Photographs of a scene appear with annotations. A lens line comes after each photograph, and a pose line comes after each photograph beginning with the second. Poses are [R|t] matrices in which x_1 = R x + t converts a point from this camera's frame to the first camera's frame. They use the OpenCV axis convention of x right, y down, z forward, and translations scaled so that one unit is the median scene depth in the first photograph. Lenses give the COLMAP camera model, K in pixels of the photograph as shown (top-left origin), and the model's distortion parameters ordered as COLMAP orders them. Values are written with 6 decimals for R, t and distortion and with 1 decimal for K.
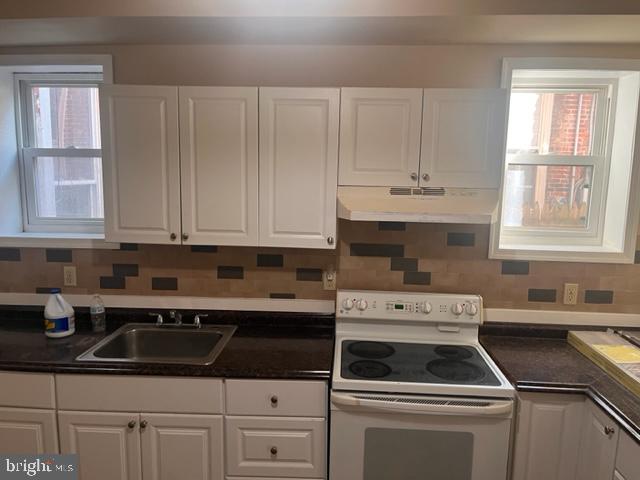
lens RADIAL K [[499.0, 0, 320.7], [0, 499.0, 240.0], [0, 0, 1]] dist [0.048099, -0.035209]
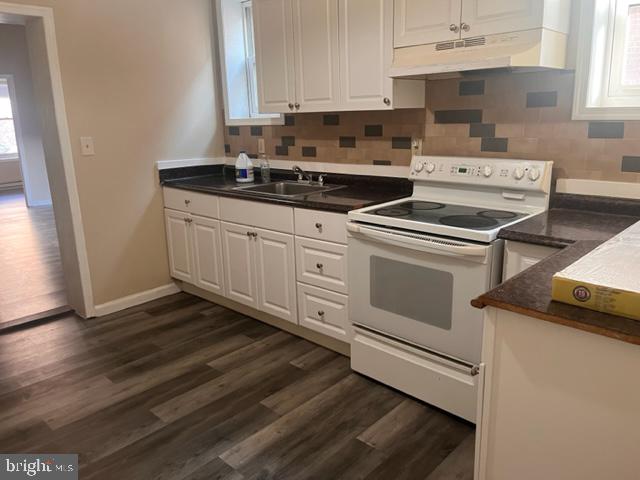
lens RADIAL K [[499.0, 0, 318.5], [0, 499.0, 239.5], [0, 0, 1]] dist [0.048099, -0.035209]
pose [[0.745651, 0.120580, -0.655336, 0.615989], [-0.056964, 0.991425, 0.117606, 0.167887], [0.663897, -0.050363, 0.746126, 0.039535]]
